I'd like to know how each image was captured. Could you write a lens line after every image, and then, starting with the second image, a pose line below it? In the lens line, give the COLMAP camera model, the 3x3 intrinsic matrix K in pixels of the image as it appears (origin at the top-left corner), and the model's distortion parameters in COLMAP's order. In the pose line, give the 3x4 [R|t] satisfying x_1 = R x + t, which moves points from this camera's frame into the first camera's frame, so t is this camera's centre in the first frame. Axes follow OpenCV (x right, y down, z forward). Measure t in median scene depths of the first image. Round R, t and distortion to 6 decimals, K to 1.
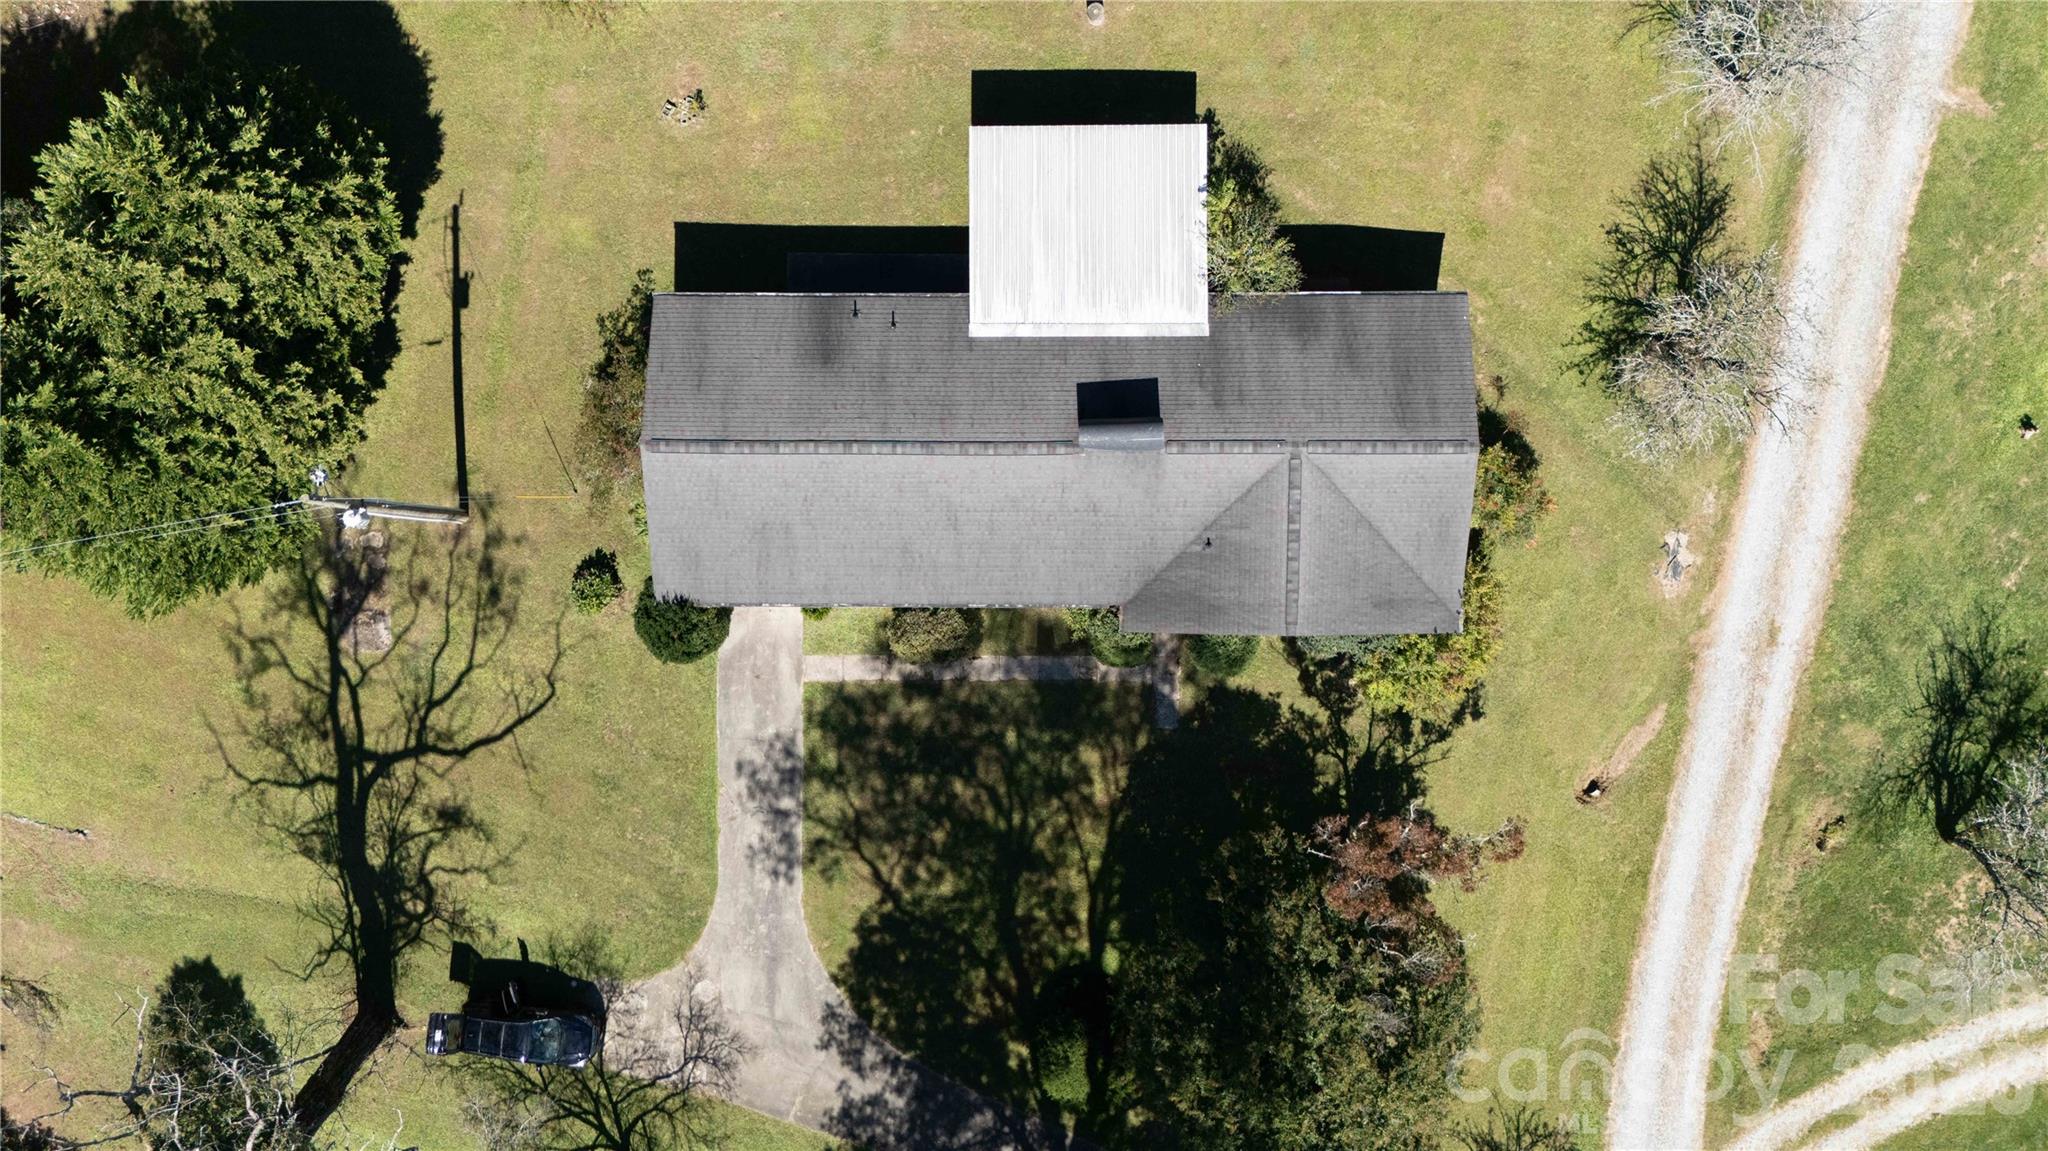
lens RADIAL K [[1433.3, 0, 1030.1], [0, 1433.3, 580.1], [0, 0, 1]] dist [-0.004892, -0.001211]
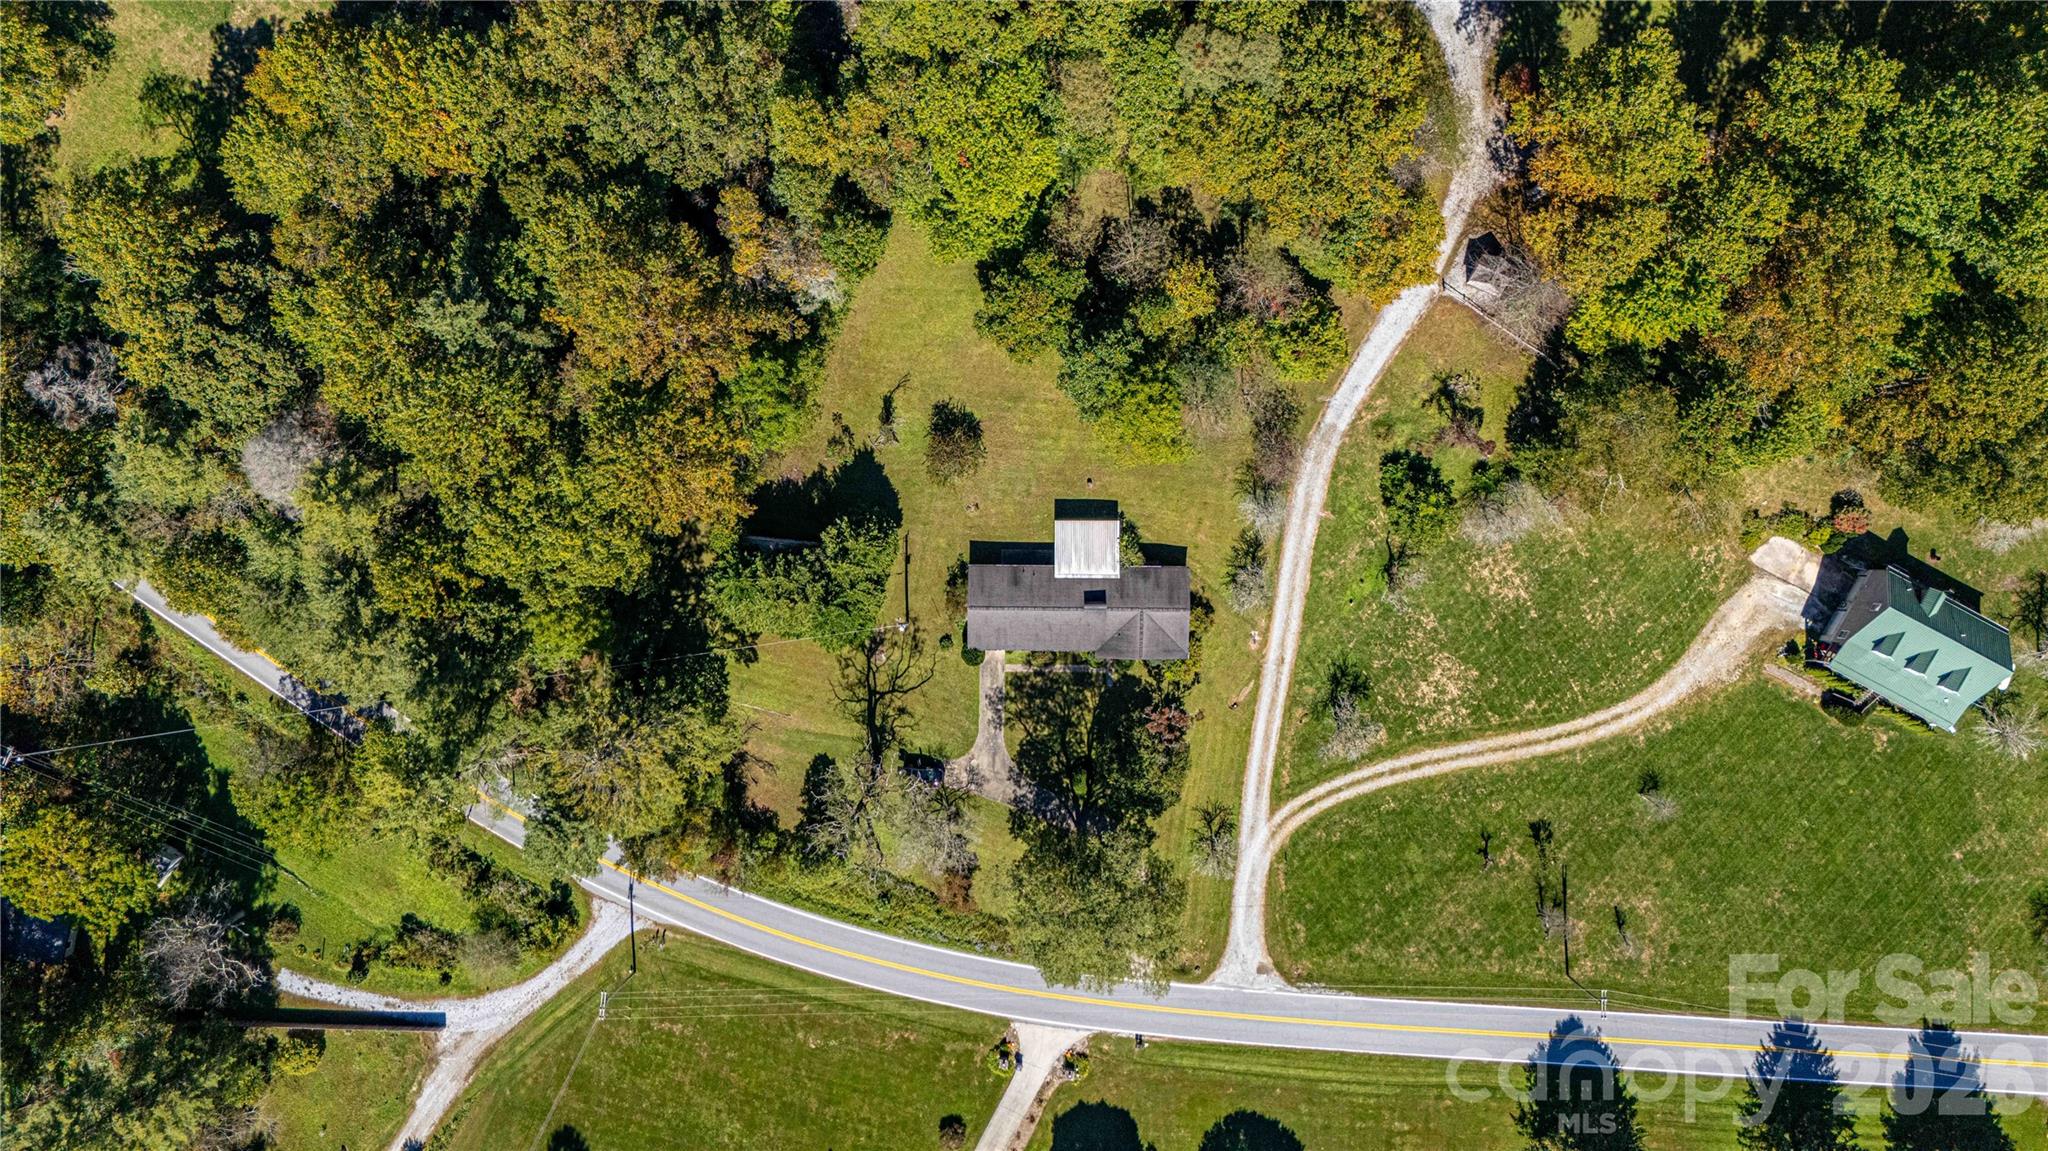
lens RADIAL K [[1433.3, 0, 1018.2], [0, 1433.3, 567.5], [0, 0, 1]] dist [-0.004892, -0.001211]
pose [[0.999758, 0.004653, -0.021505, -0.053176], [-0.004983, 0.999870, -0.015329, -0.129530], [0.021431, 0.015433, 0.999651, -2.489932]]
